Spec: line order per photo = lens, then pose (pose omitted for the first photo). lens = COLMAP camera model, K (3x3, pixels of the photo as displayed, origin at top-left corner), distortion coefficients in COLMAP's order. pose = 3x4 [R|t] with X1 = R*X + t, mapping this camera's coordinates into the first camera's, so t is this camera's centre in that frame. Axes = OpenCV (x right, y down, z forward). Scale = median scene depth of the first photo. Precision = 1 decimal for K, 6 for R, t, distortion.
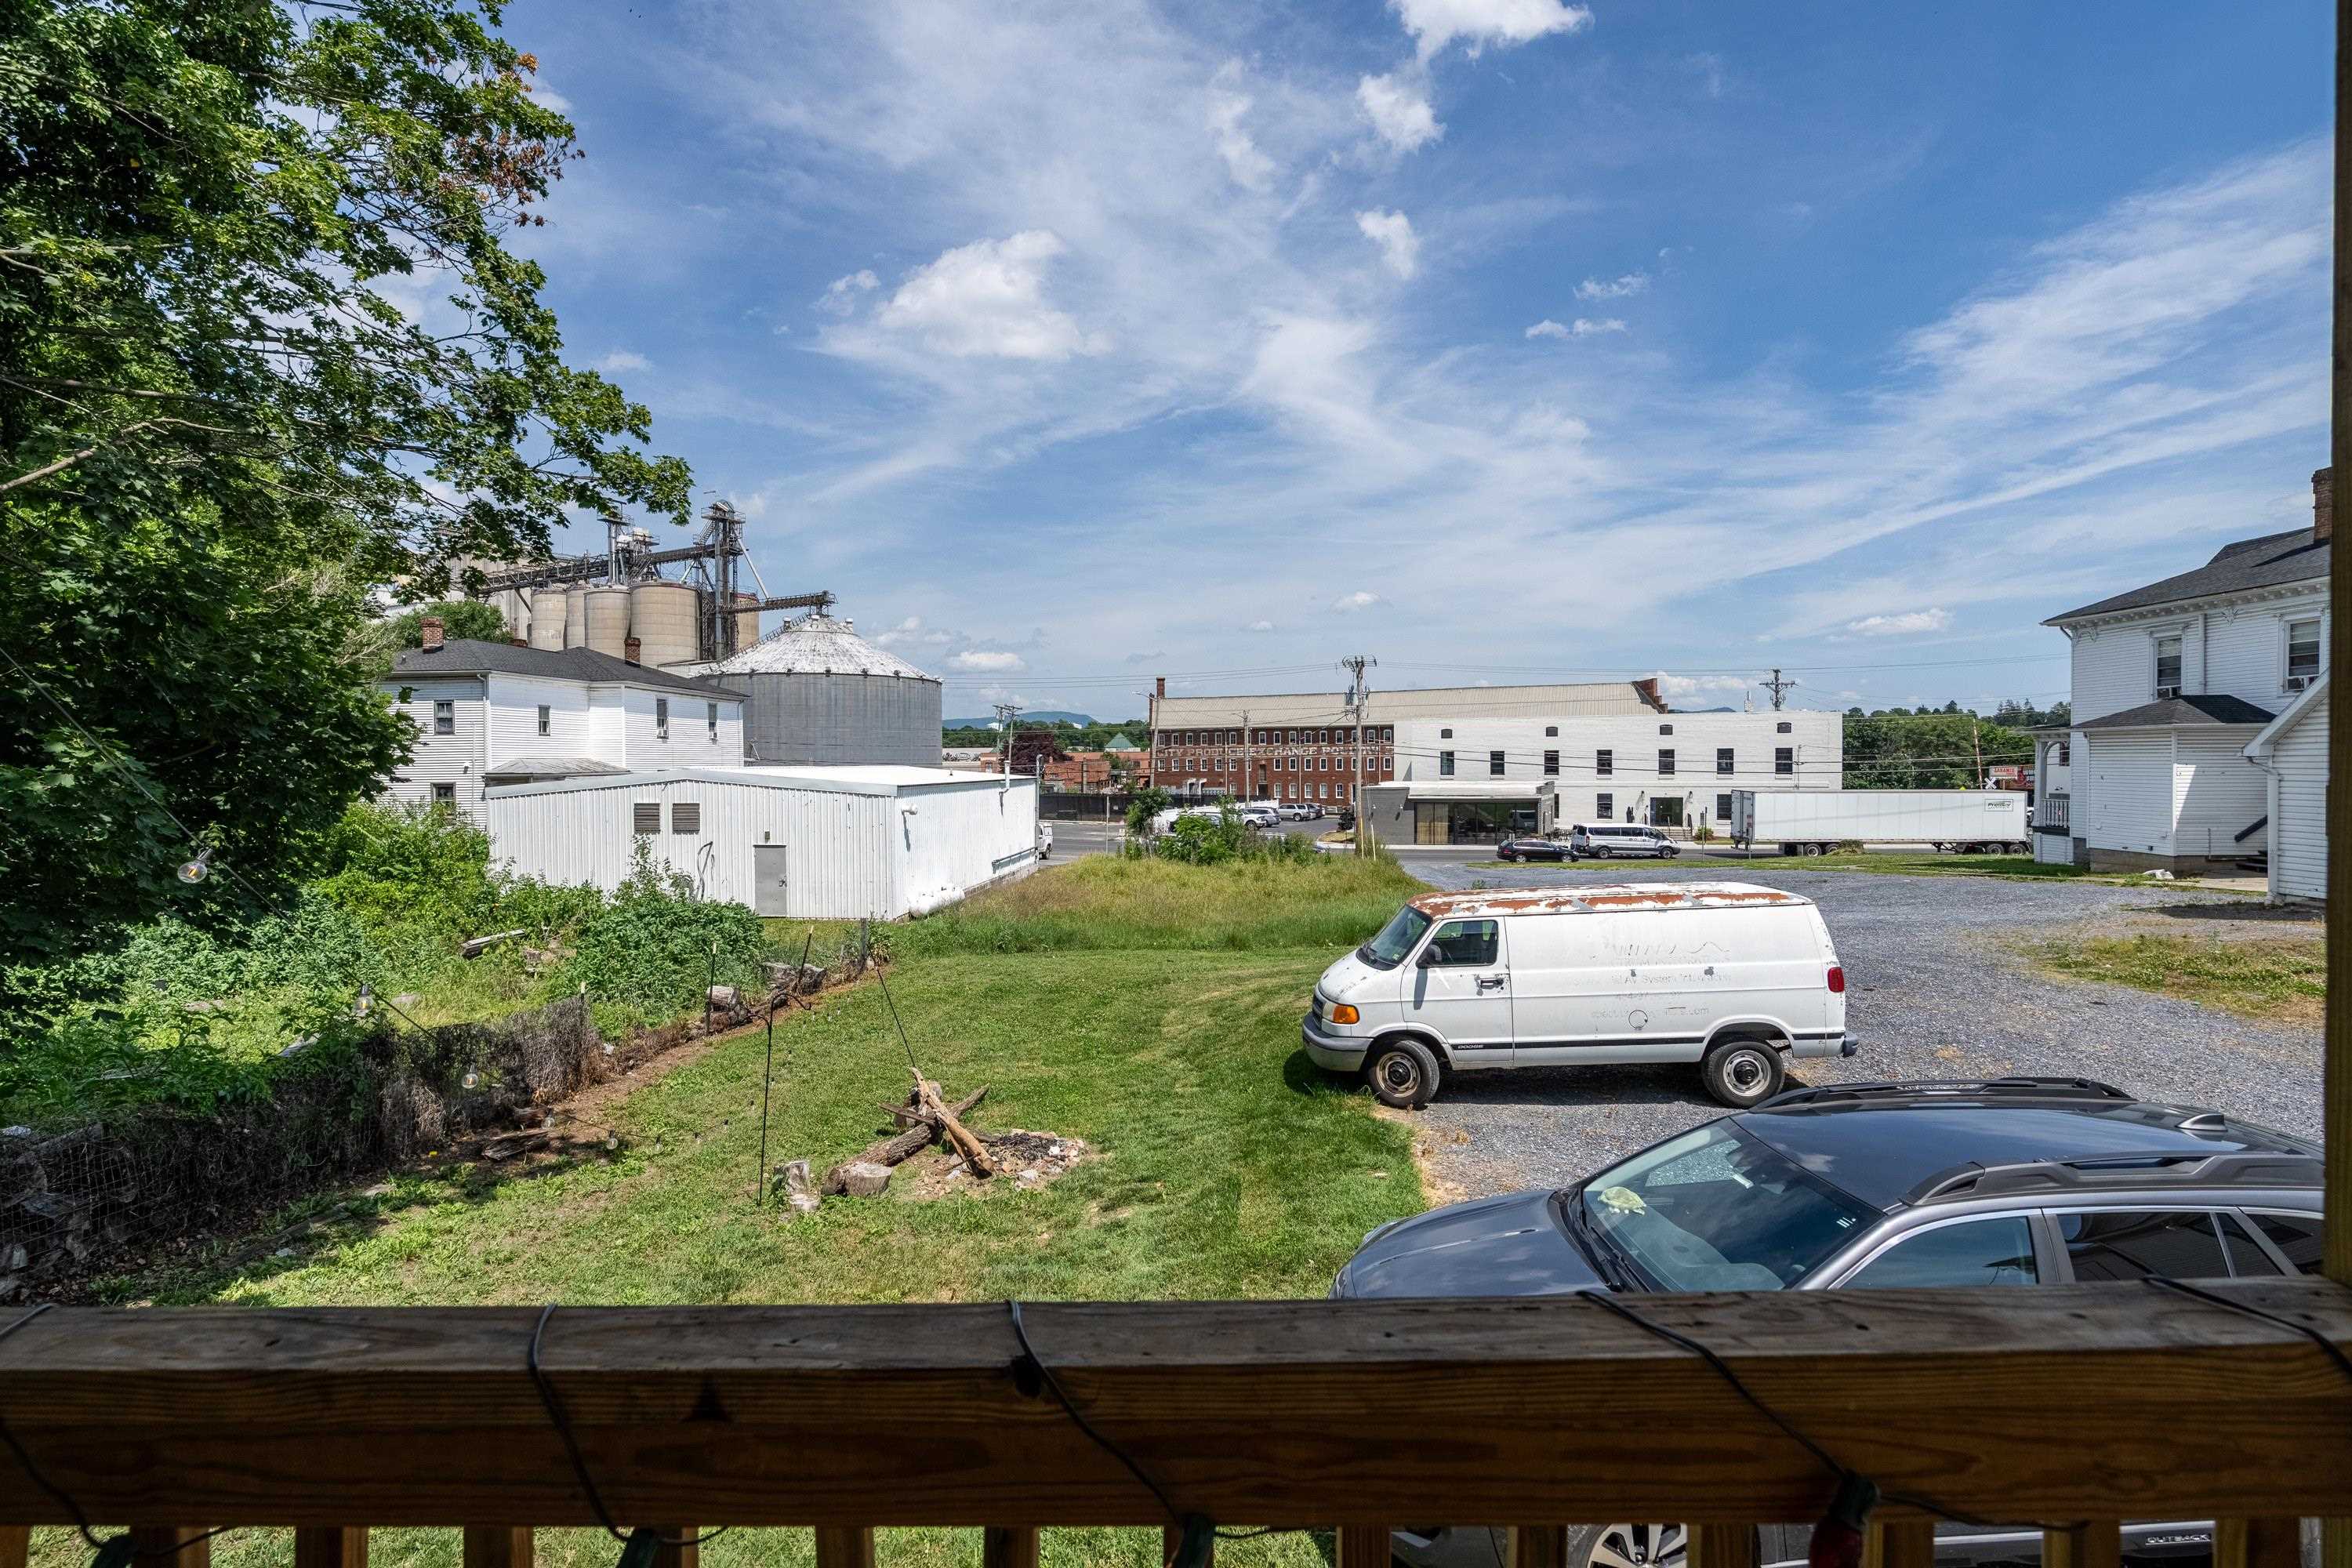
lens RADIAL K [[1077.9, 0, 1189.5], [0, 1077.9, 800.4], [0, 0, 1]] dist [-0.003459, 0.002574]
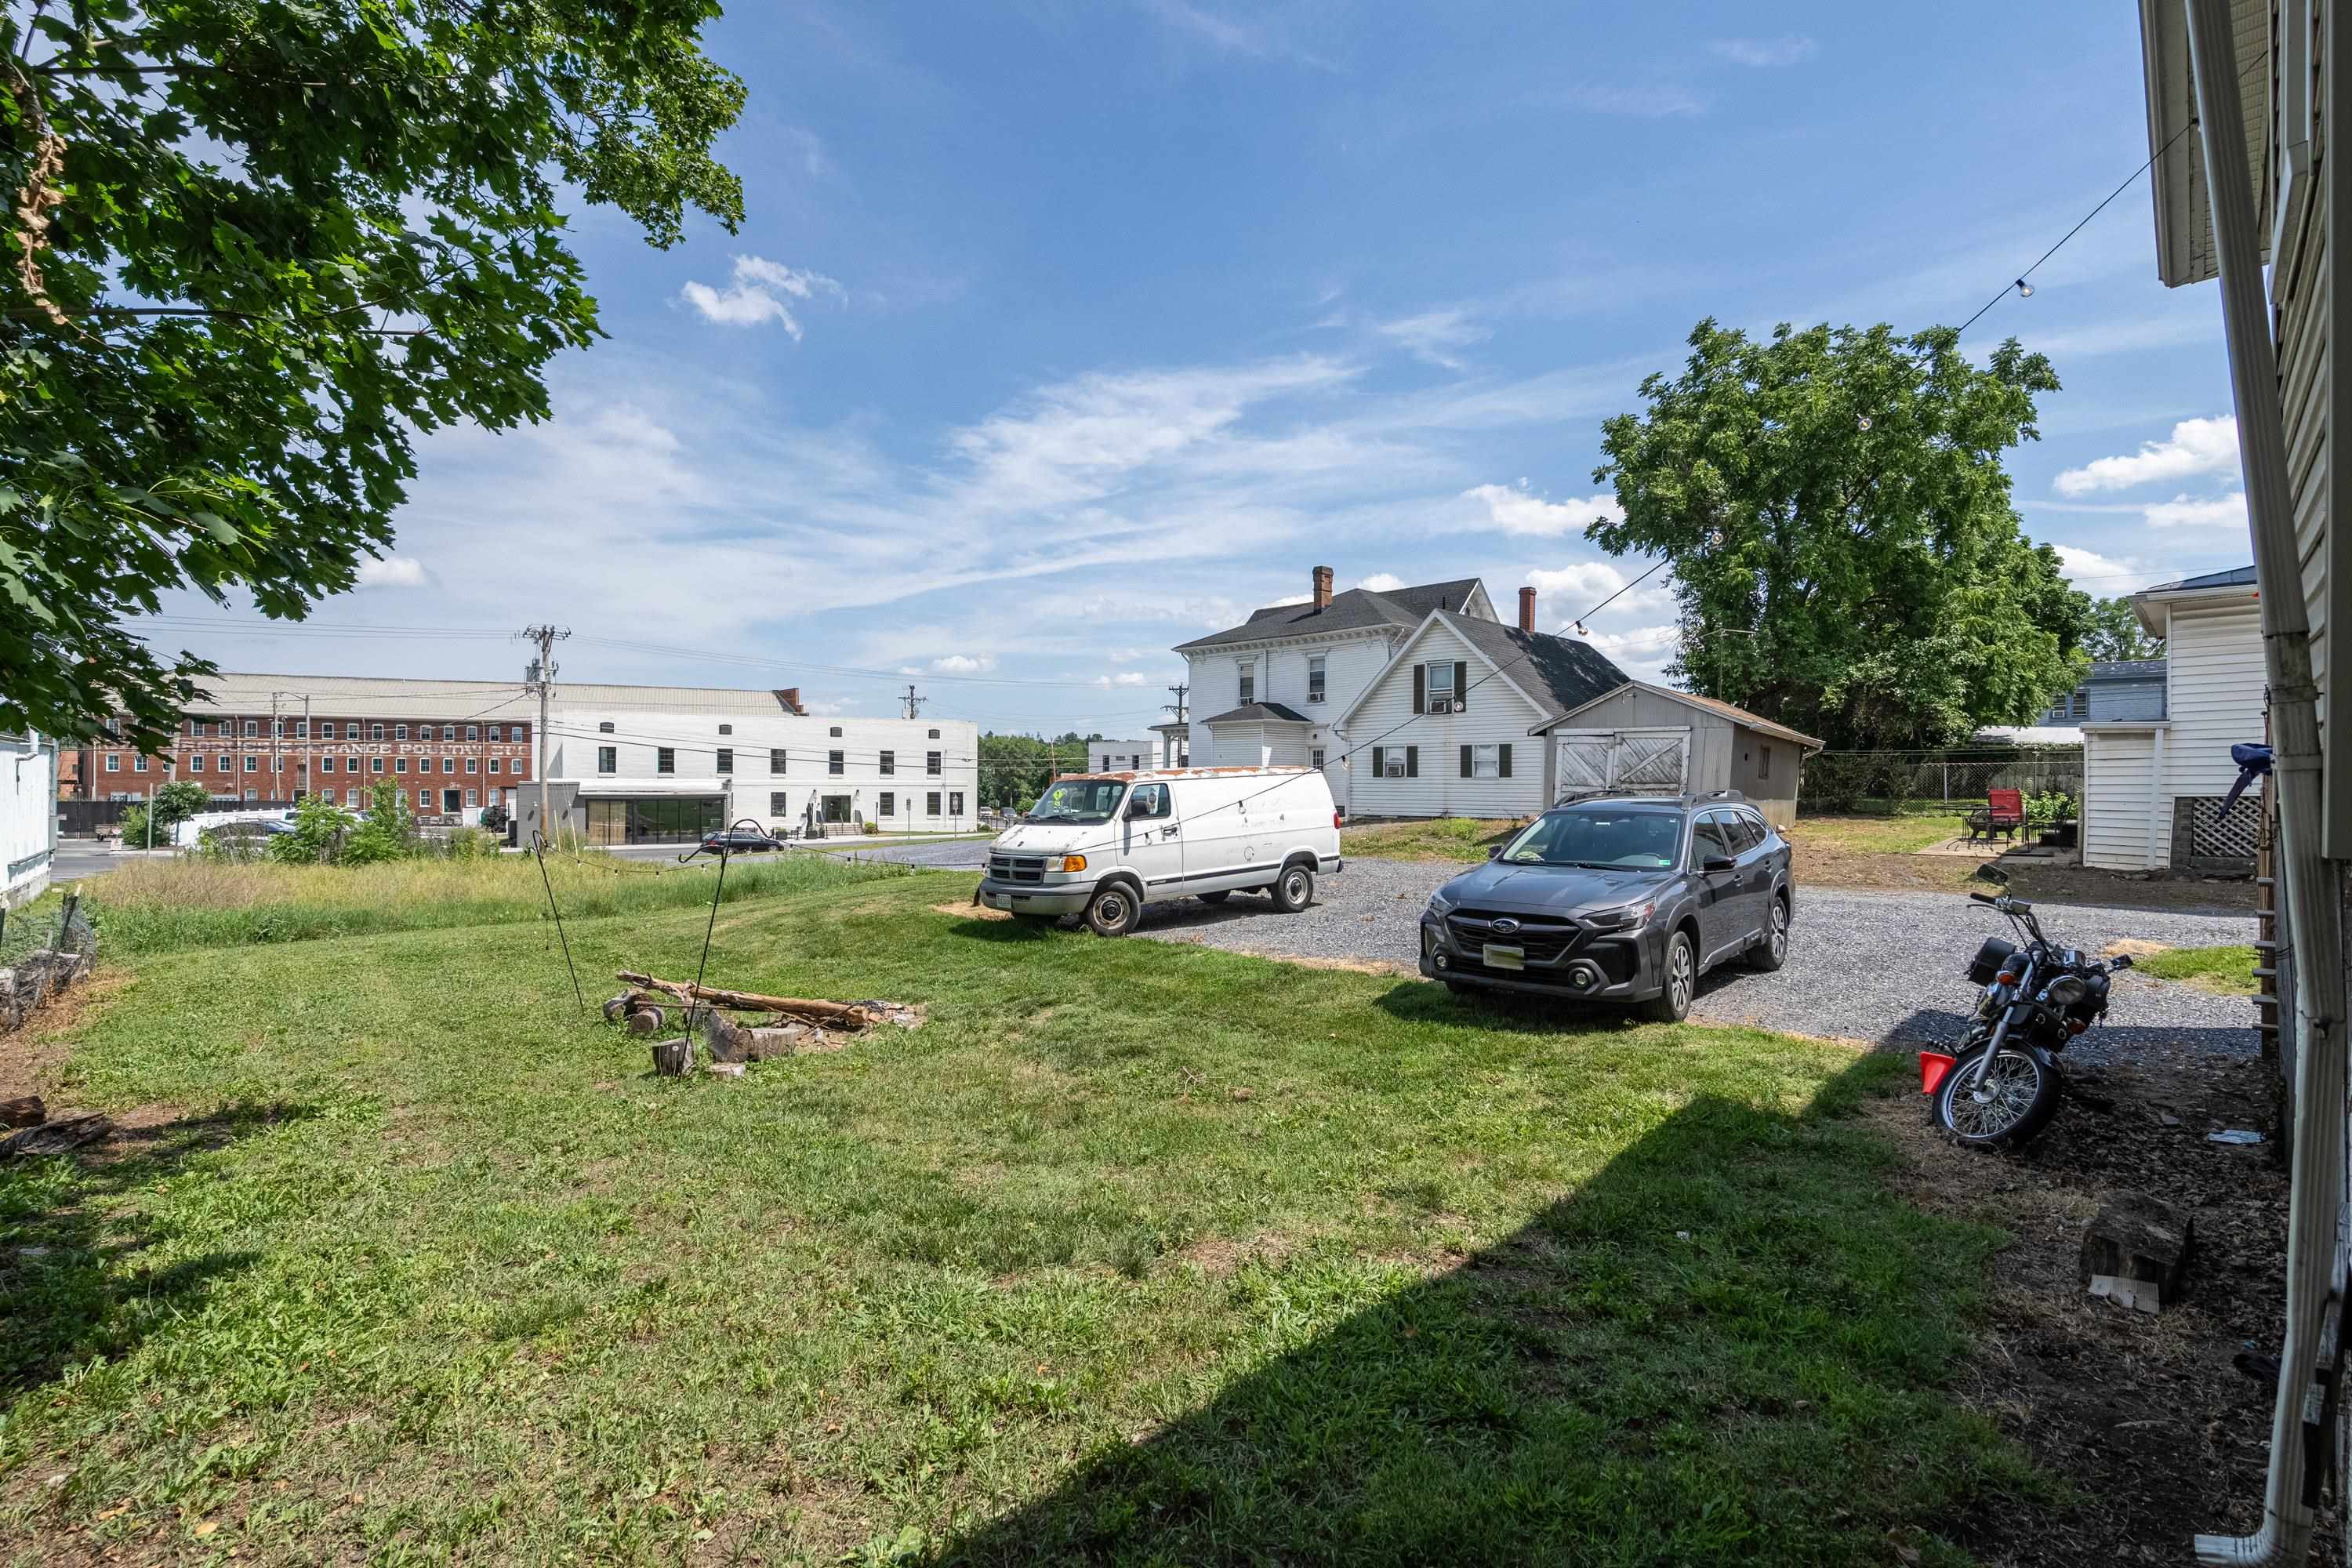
lens RADIAL K [[1077.9, 0, 1191.3], [0, 1077.9, 775.4], [0, 0, 1]] dist [-0.003459, 0.002574]
pose [[0.678412, 0.016701, 0.734492, -0.107753], [0.018711, 0.999025, -0.039998, 0.026599], [-0.734443, 0.040878, 0.677438, 0.021057]]
